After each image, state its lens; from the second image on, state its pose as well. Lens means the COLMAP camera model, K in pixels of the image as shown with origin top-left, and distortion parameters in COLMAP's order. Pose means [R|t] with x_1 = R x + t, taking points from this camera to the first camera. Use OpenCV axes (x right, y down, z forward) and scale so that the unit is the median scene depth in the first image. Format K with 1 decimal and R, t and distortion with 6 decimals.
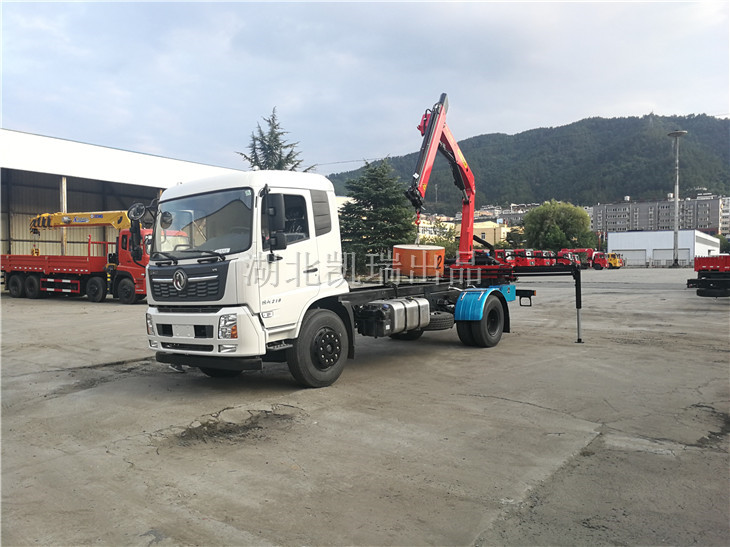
lens RADIAL K [[602.4, 0, 367.5], [0, 602.4, 275.2], [0, 0, 1]] dist [0.010614, -0.013406]
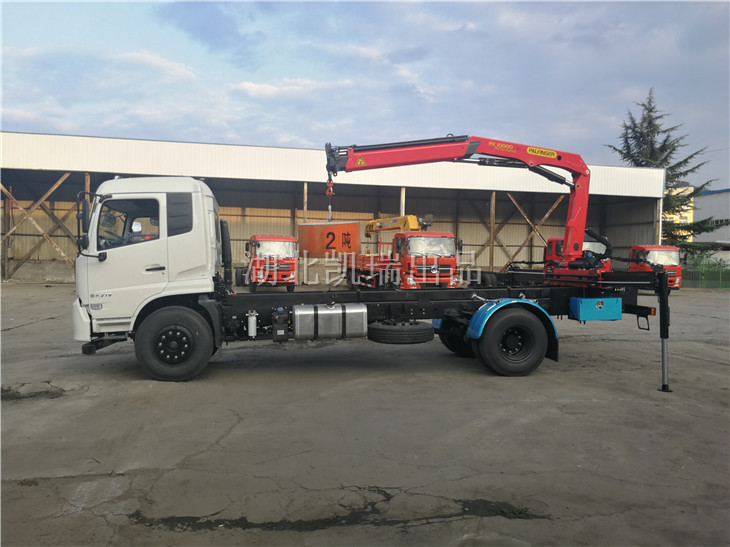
lens RADIAL K [[602.4, 0, 365.2], [0, 602.4, 272.3], [0, 0, 1]] dist [0.010614, -0.013406]
pose [[0.731372, 0.023256, -0.681582, 0.702937], [-0.027931, 0.999601, 0.004136, -0.013329], [0.681407, 0.016012, 0.731730, 0.372261]]
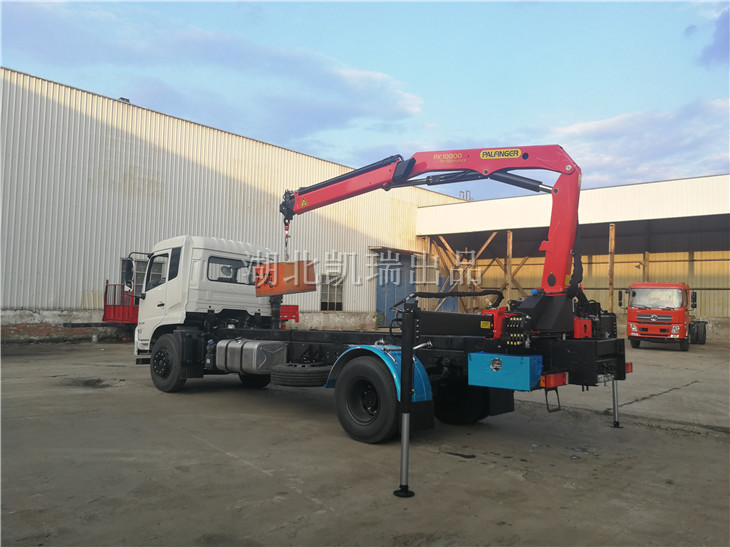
lens RADIAL K [[602.4, 0, 358.0], [0, 602.4, 268.3], [0, 0, 1]] dist [0.010614, -0.013406]
pose [[-0.122926, -0.061556, -0.990505, 0.992690], [-0.045511, 0.997374, -0.056335, -0.027750], [0.991372, 0.038153, -0.125404, 1.283152]]
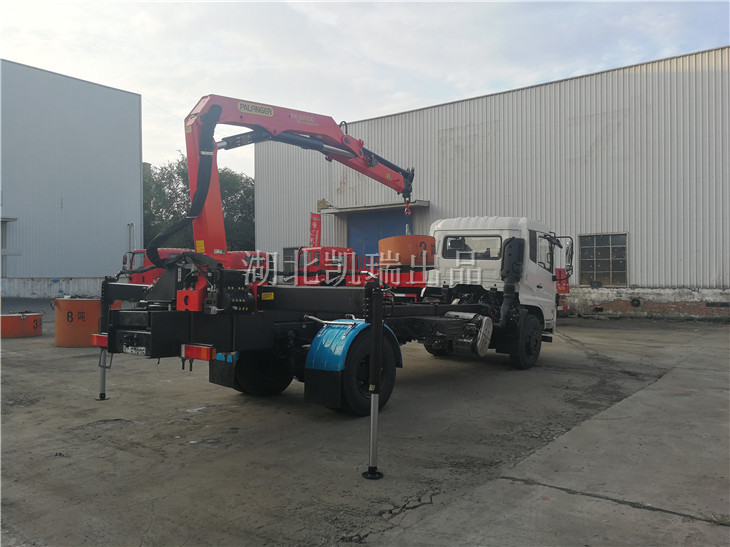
lens RADIAL K [[602.4, 0, 364.7], [0, 602.4, 274.6], [0, 0, 1]] dist [0.010614, -0.013406]
pose [[-0.998375, 0.007254, 0.056527, 0.019945], [0.008321, 0.999791, 0.018665, -0.046655], [-0.056380, 0.019105, -0.998227, 2.095212]]
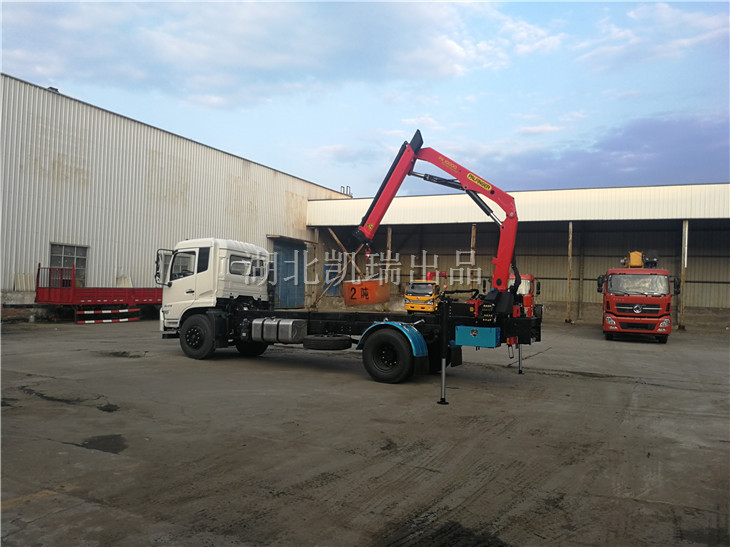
lens RADIAL K [[602.4, 0, 353.4], [0, 602.4, 269.4], [0, 0, 1]] dist [0.010614, -0.013406]
pose [[0.124177, -0.027966, -0.991866, 1.395362], [-0.056965, 0.997753, -0.035264, -0.031245], [0.990624, 0.060881, 0.122305, 0.988552]]
